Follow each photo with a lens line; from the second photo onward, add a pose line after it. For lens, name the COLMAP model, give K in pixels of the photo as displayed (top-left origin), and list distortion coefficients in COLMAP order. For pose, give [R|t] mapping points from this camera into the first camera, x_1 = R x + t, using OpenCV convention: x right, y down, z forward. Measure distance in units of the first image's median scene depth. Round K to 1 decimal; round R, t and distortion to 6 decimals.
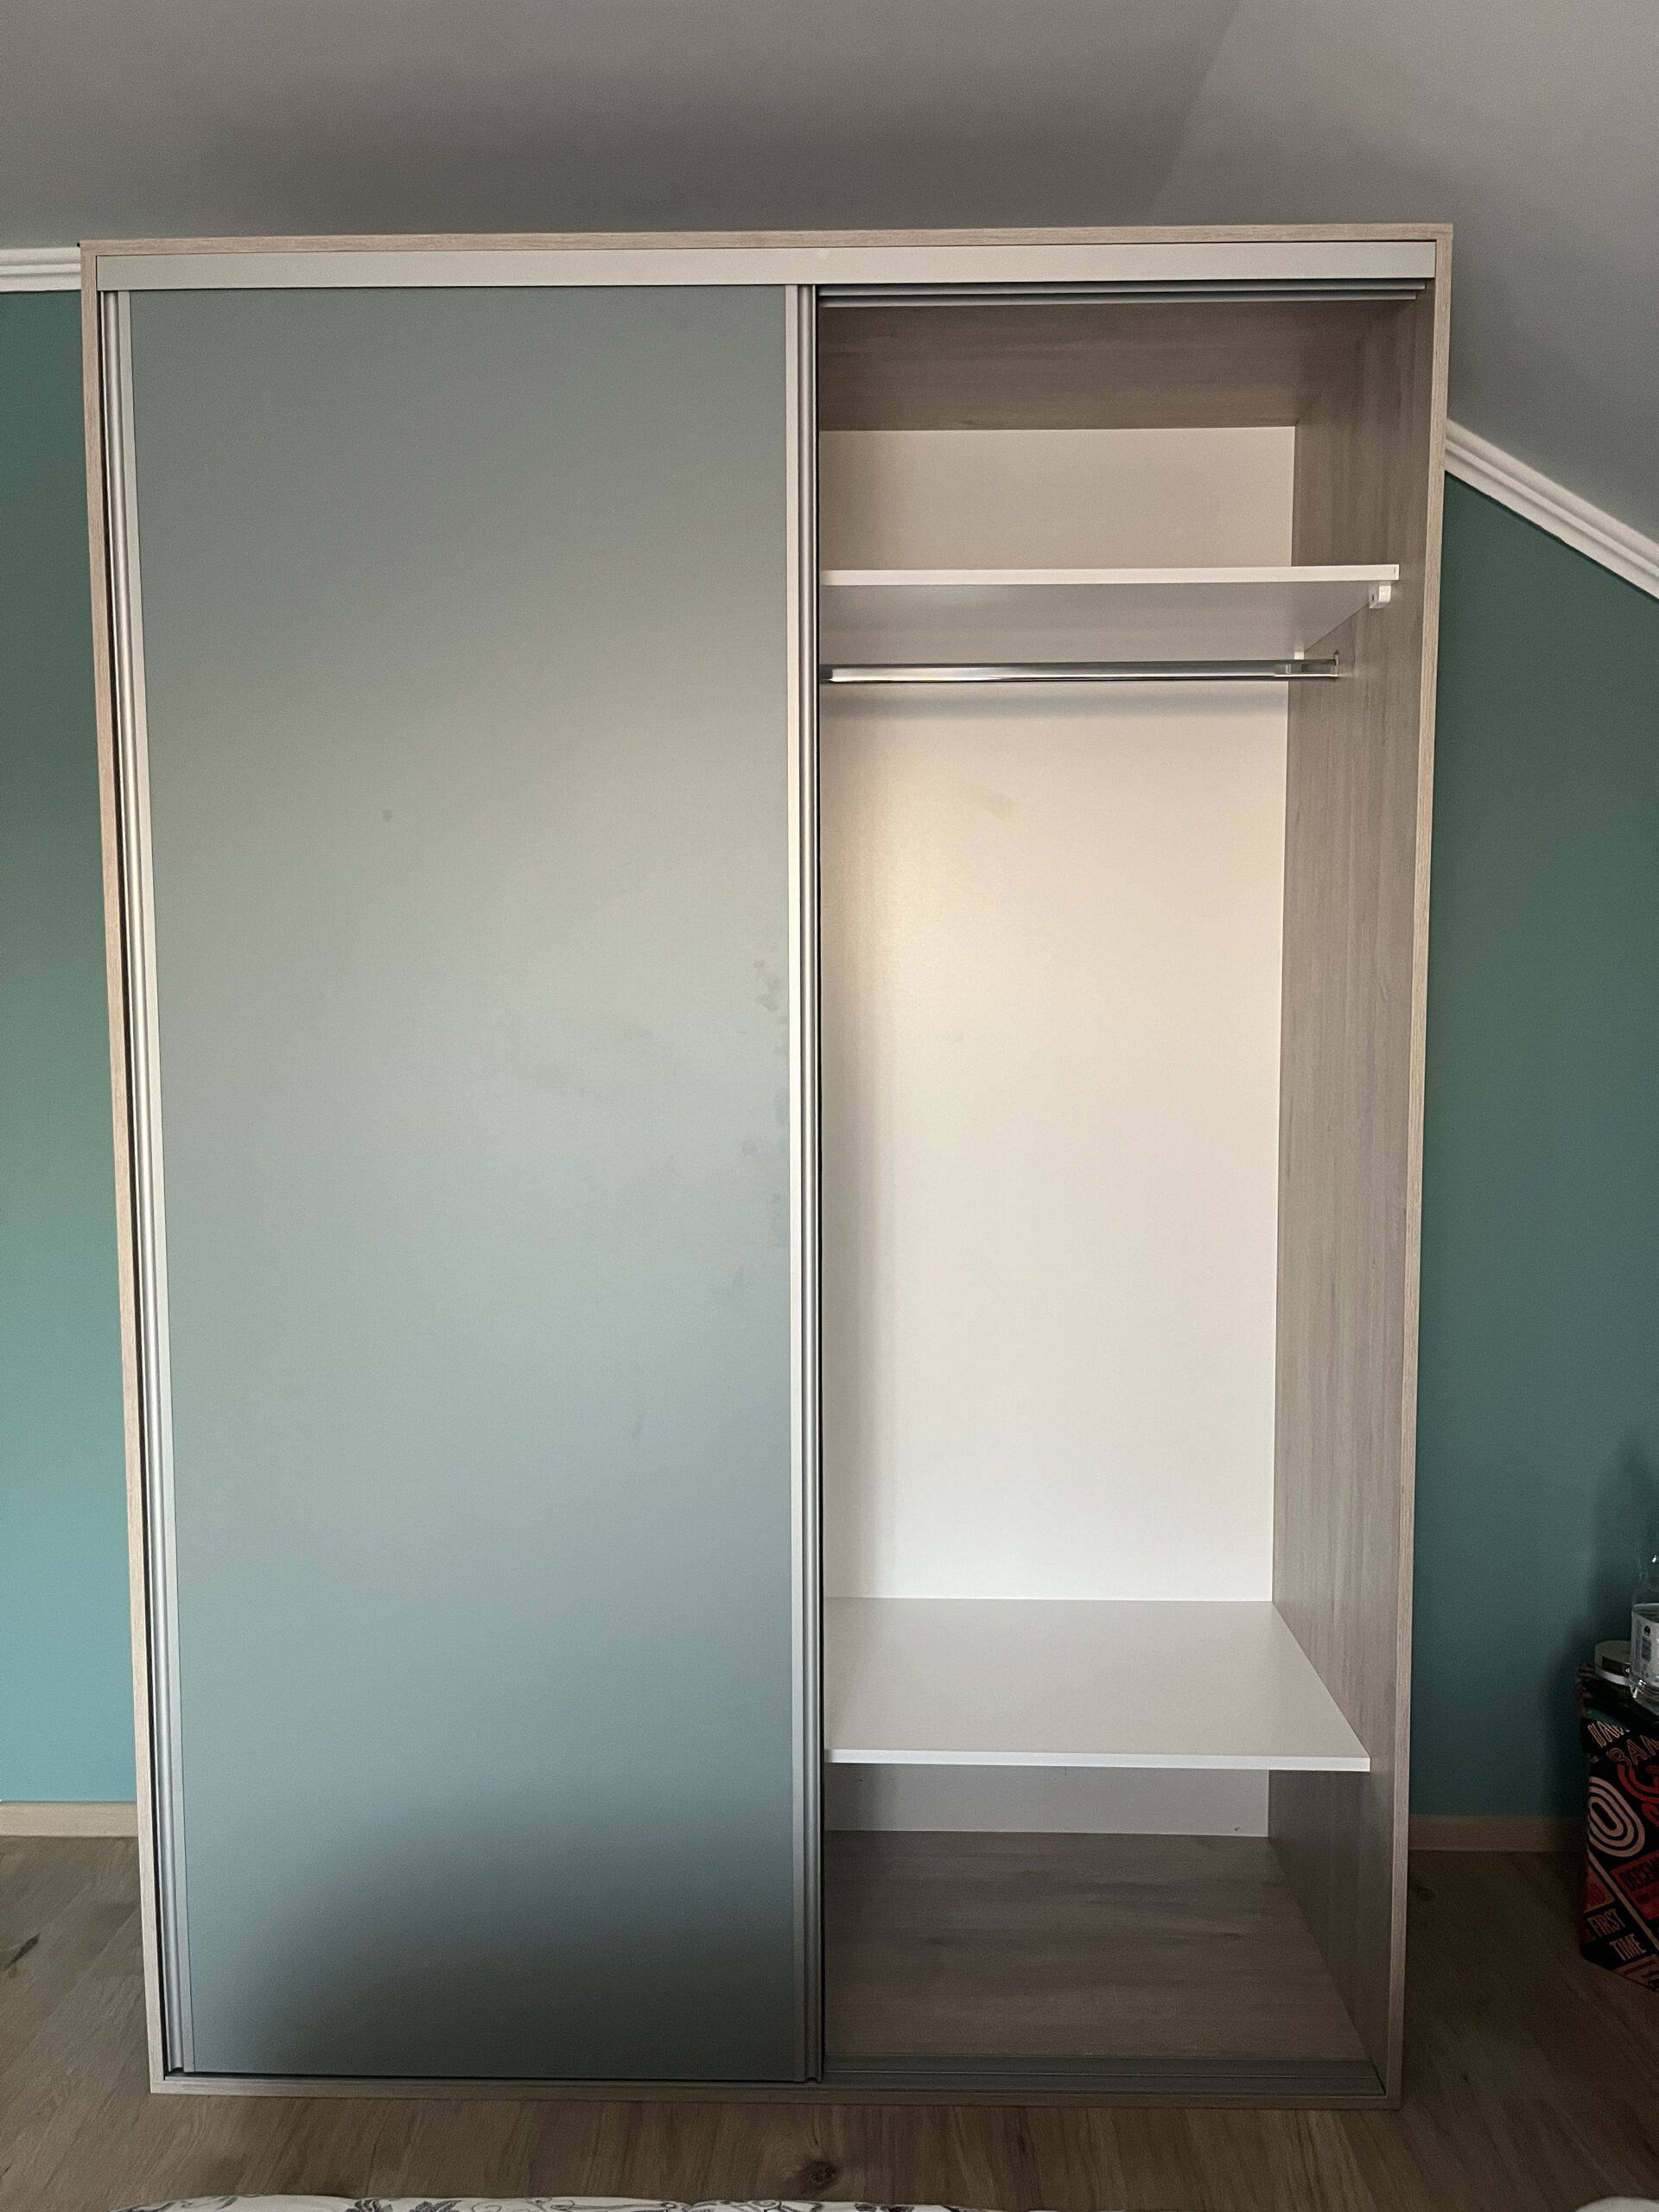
lens RADIAL K [[1696.9, 0, 818.9], [0, 1696.9, 1092.2], [0, 0, 1]] dist [0.032011, -0.074757]
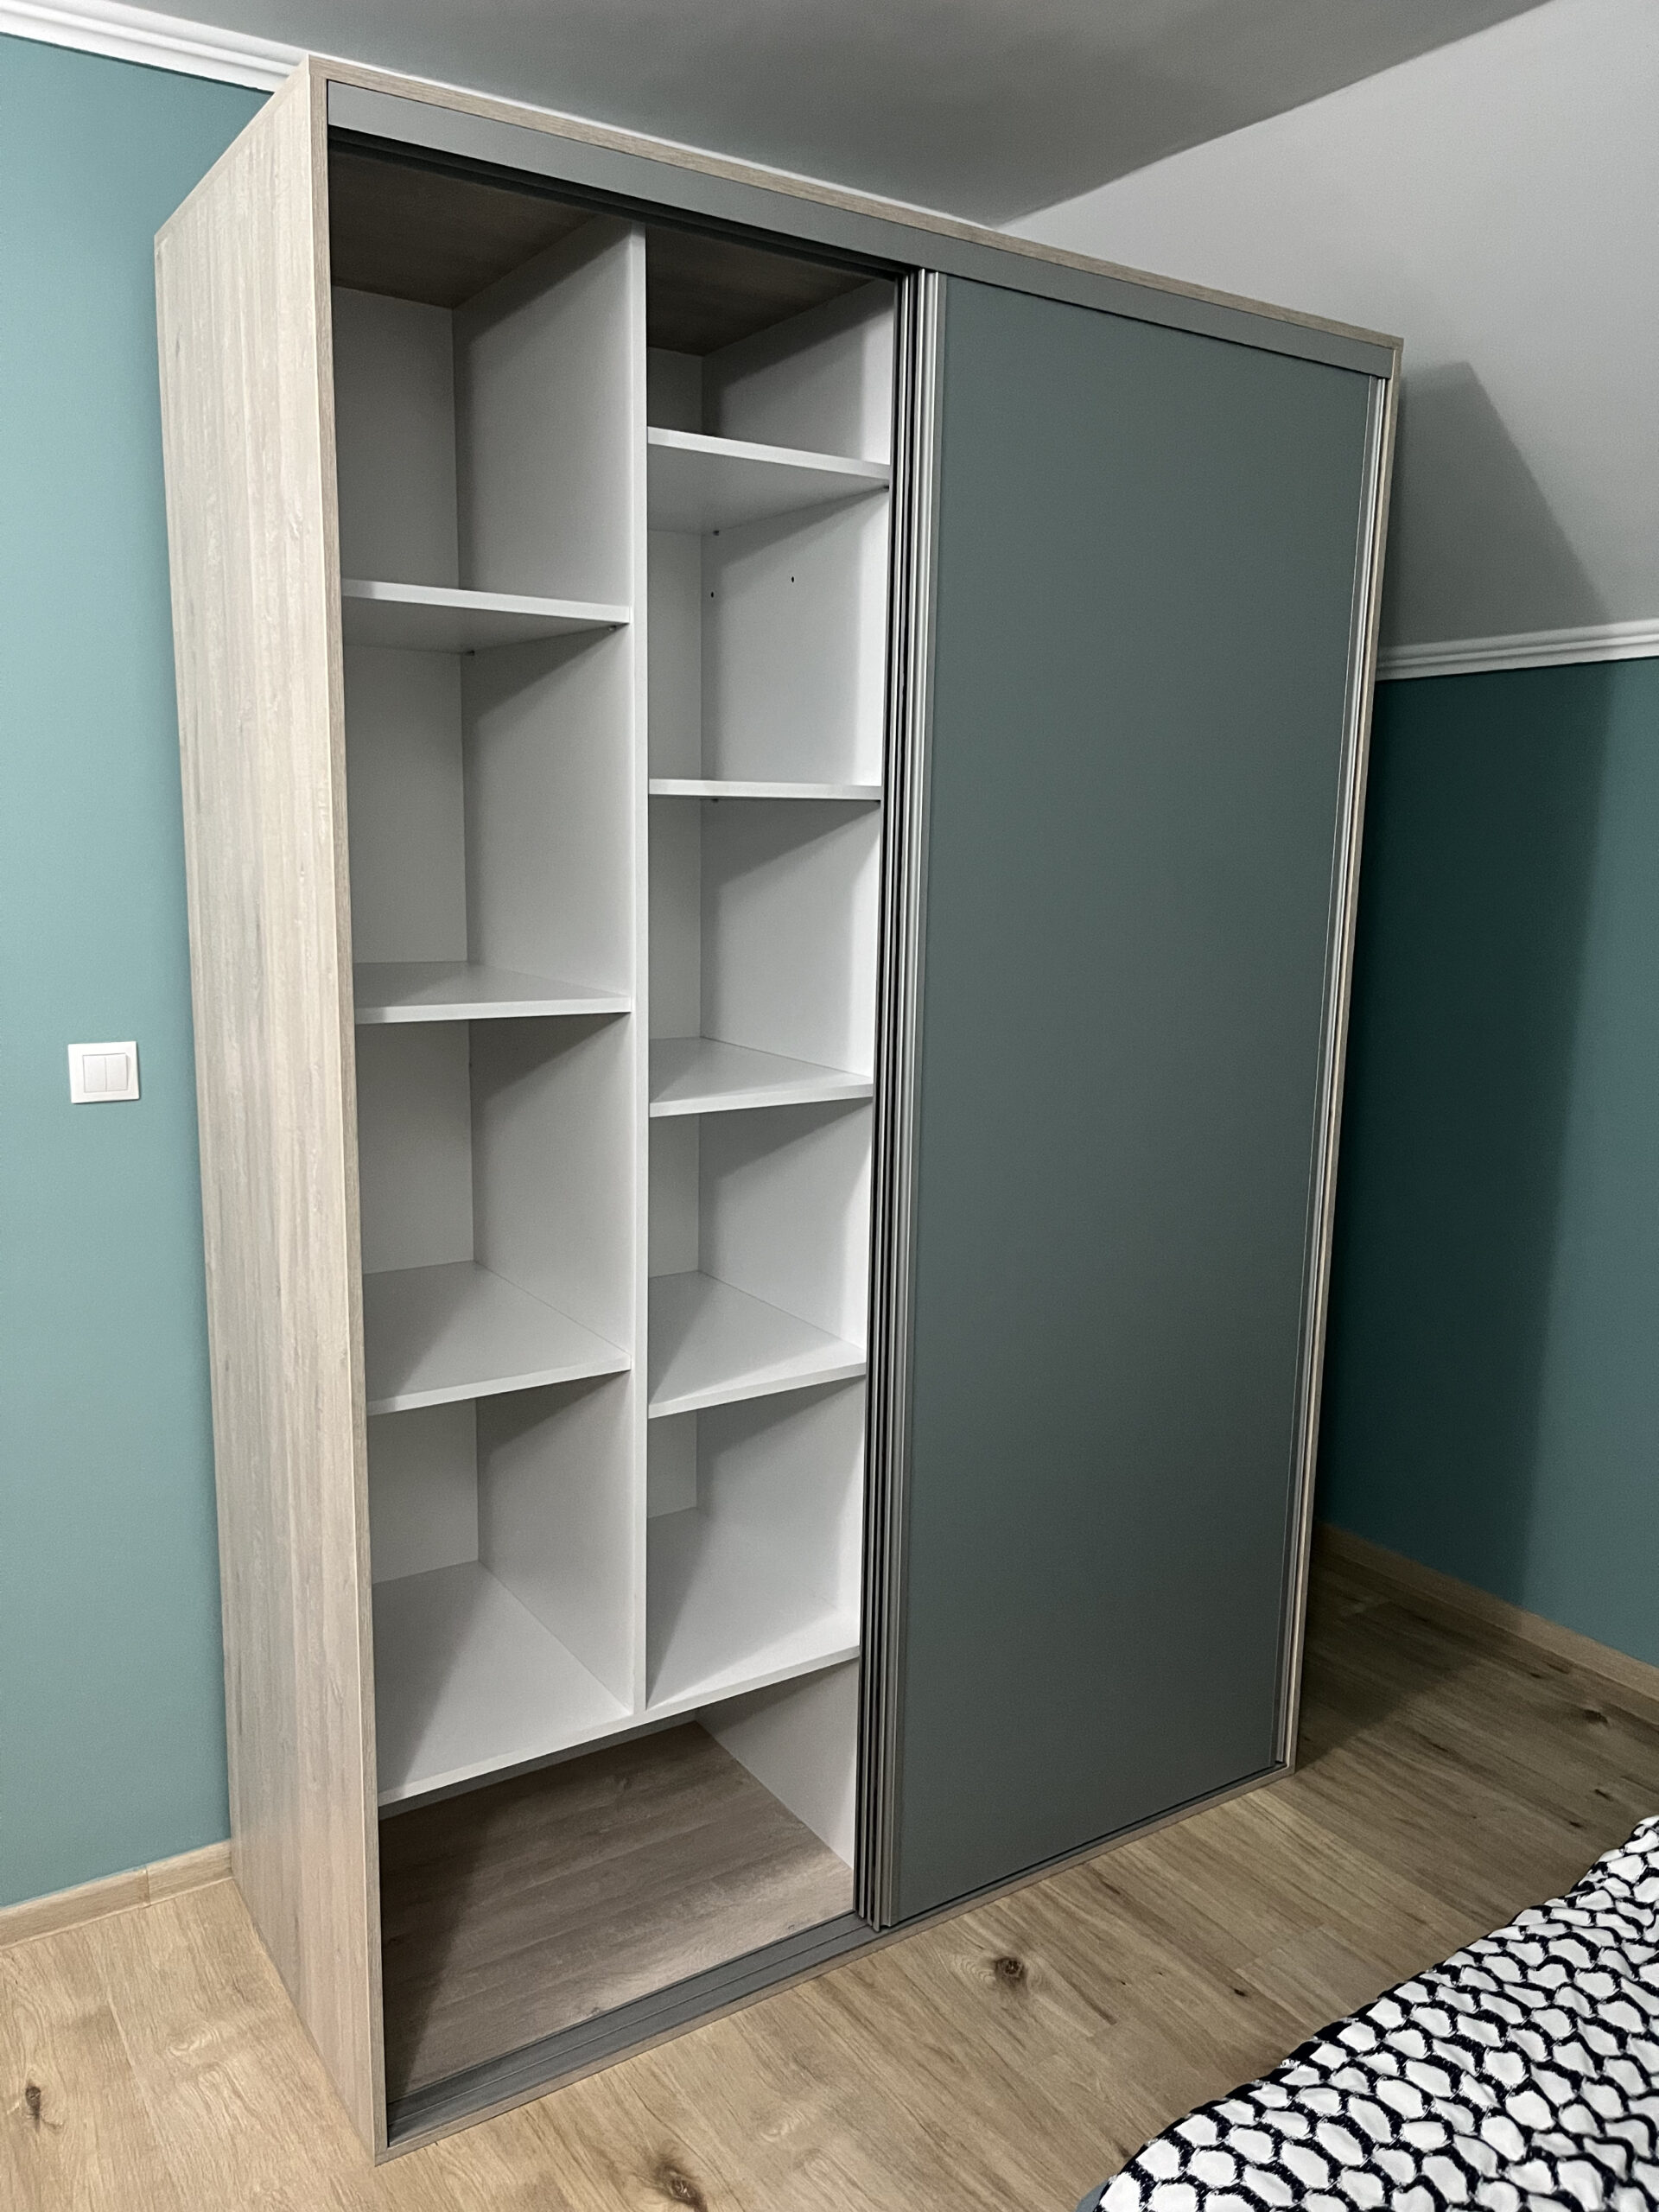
lens RADIAL K [[1696.9, 0, 839.2], [0, 1696.9, 1088.6], [0, 0, 1]] dist [0.032011, -0.074757]
pose [[0.821376, -0.079290, 0.564849, -0.669520], [0.023162, 0.994111, 0.105866, -0.086615], [-0.569917, -0.073873, 0.818375, 0.144550]]
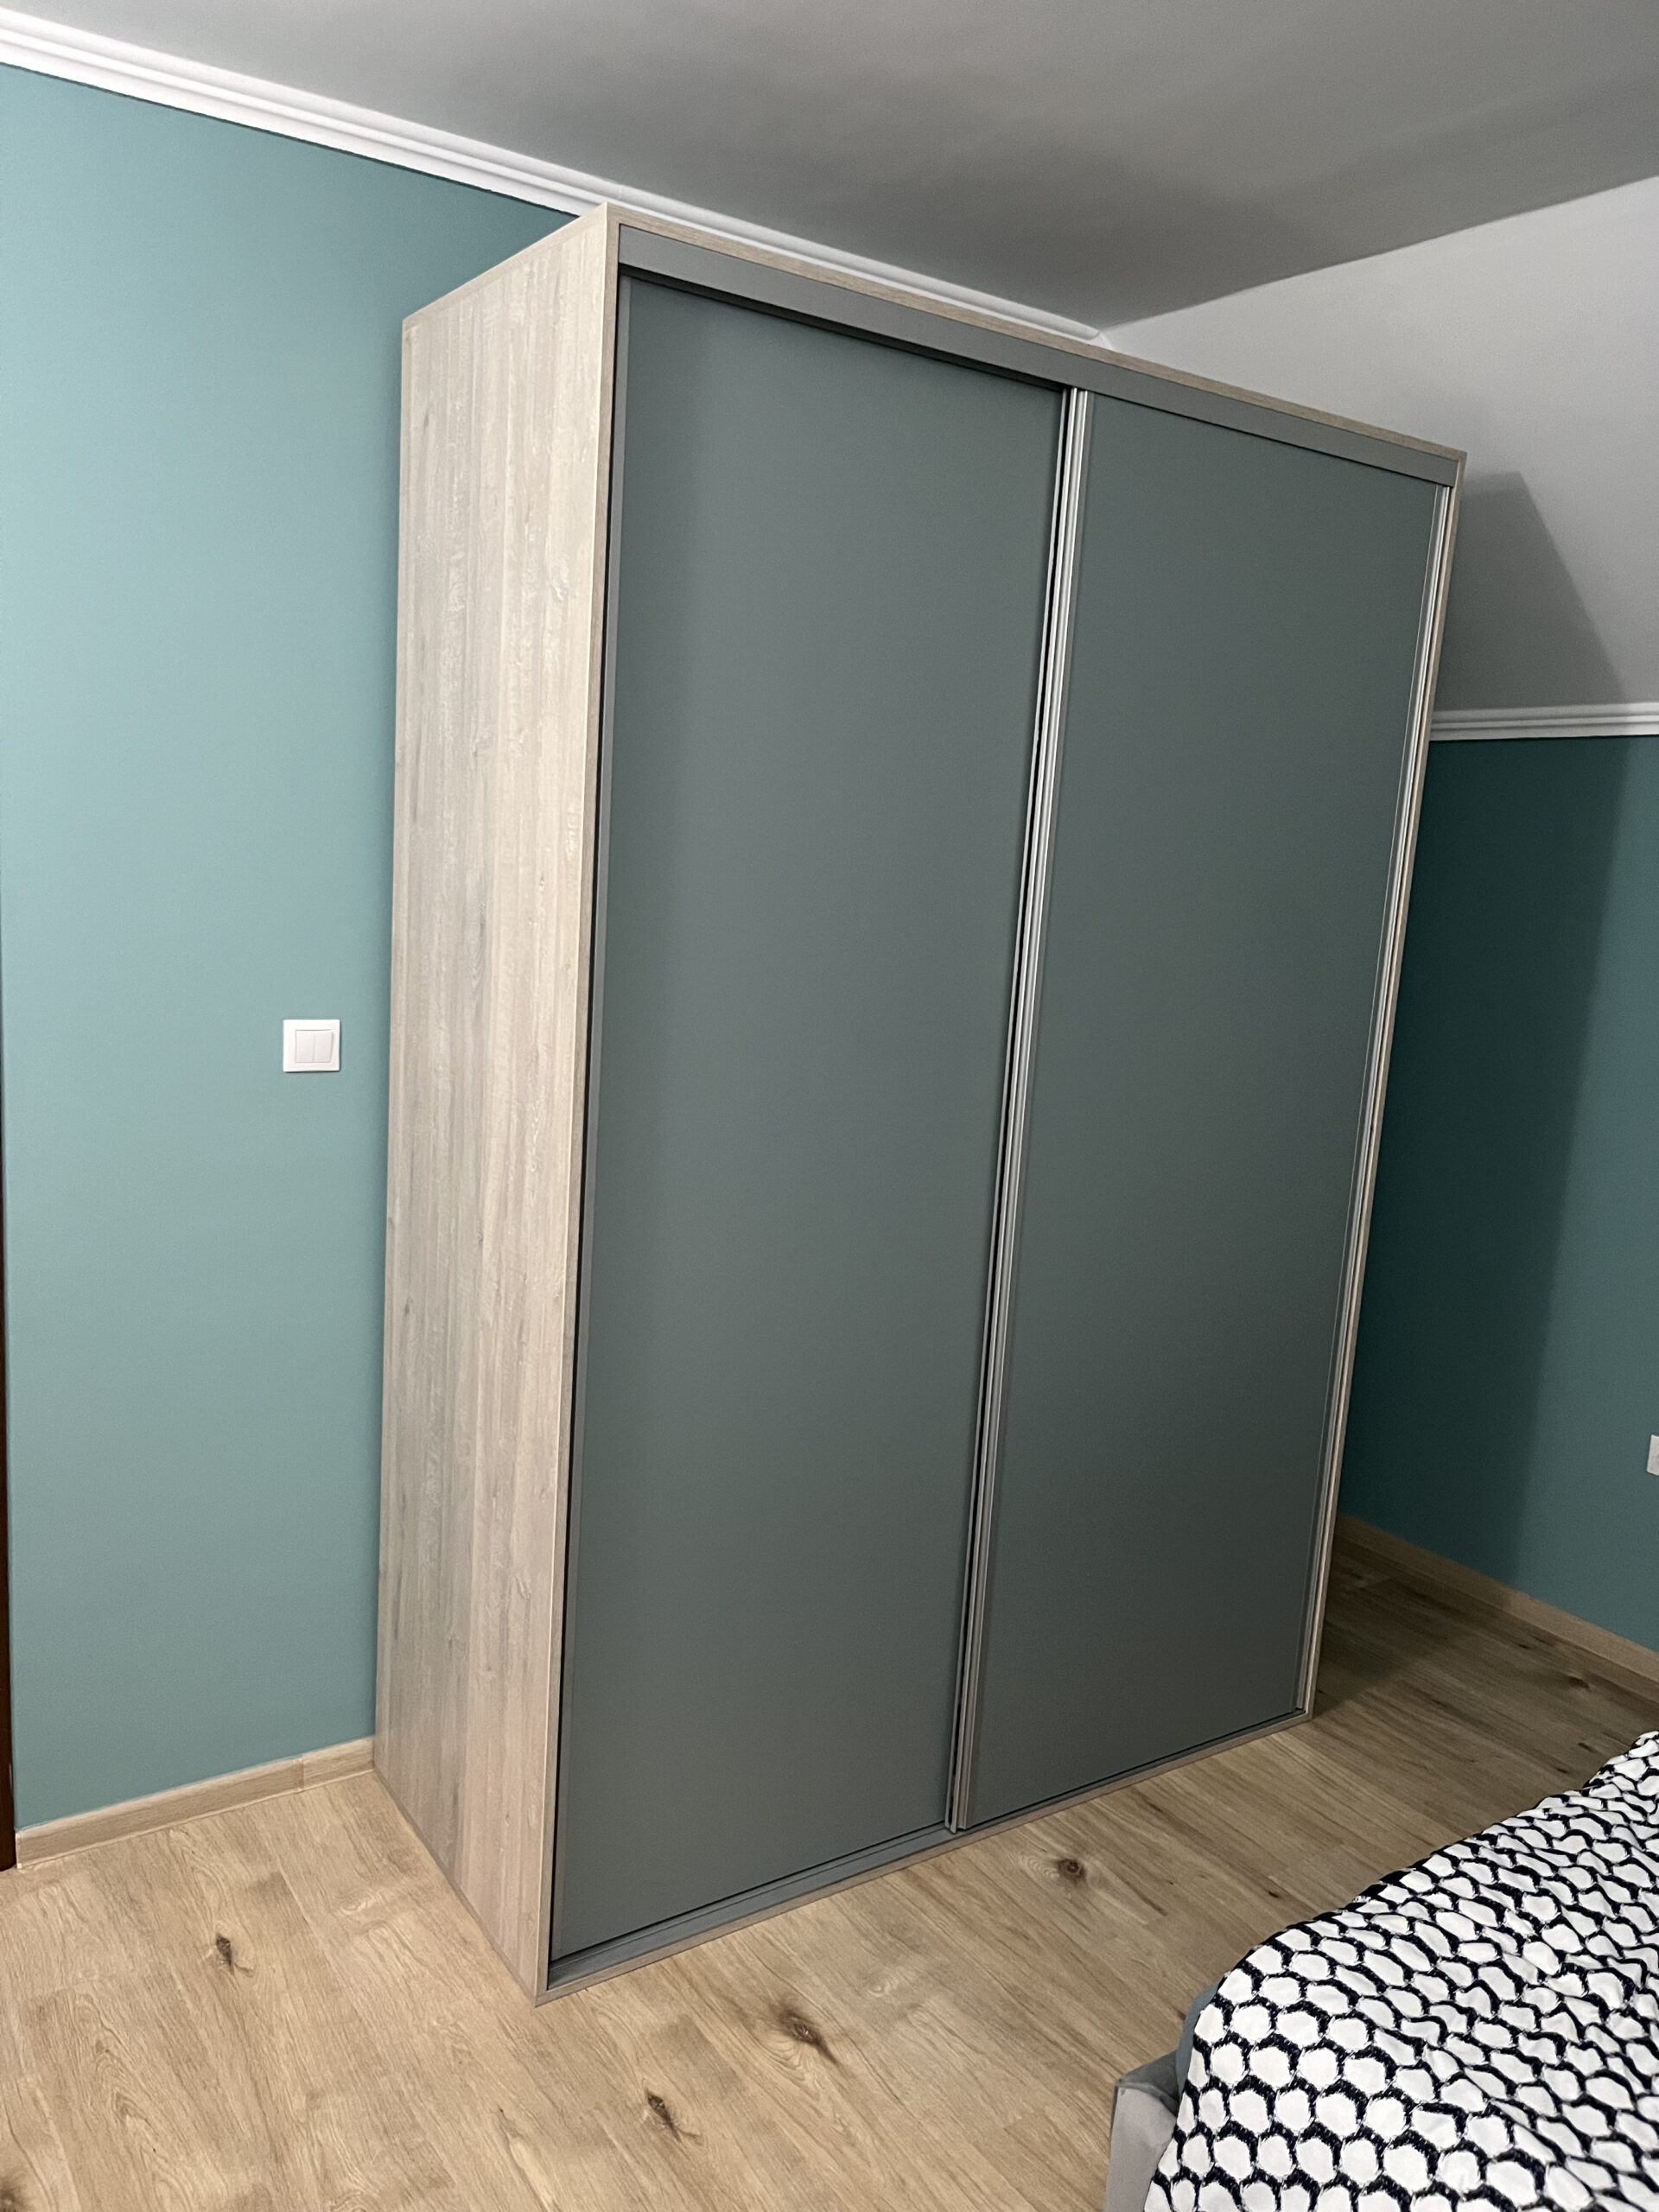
lens RADIAL K [[1696.9, 0, 825.5], [0, 1696.9, 1084.0], [0, 0, 1]] dist [0.032011, -0.074757]
pose [[0.814894, -0.040526, 0.578191, -0.849069], [-0.019203, 0.995117, 0.096814, -0.091931], [-0.579291, -0.089997, 0.810137, 0.084319]]
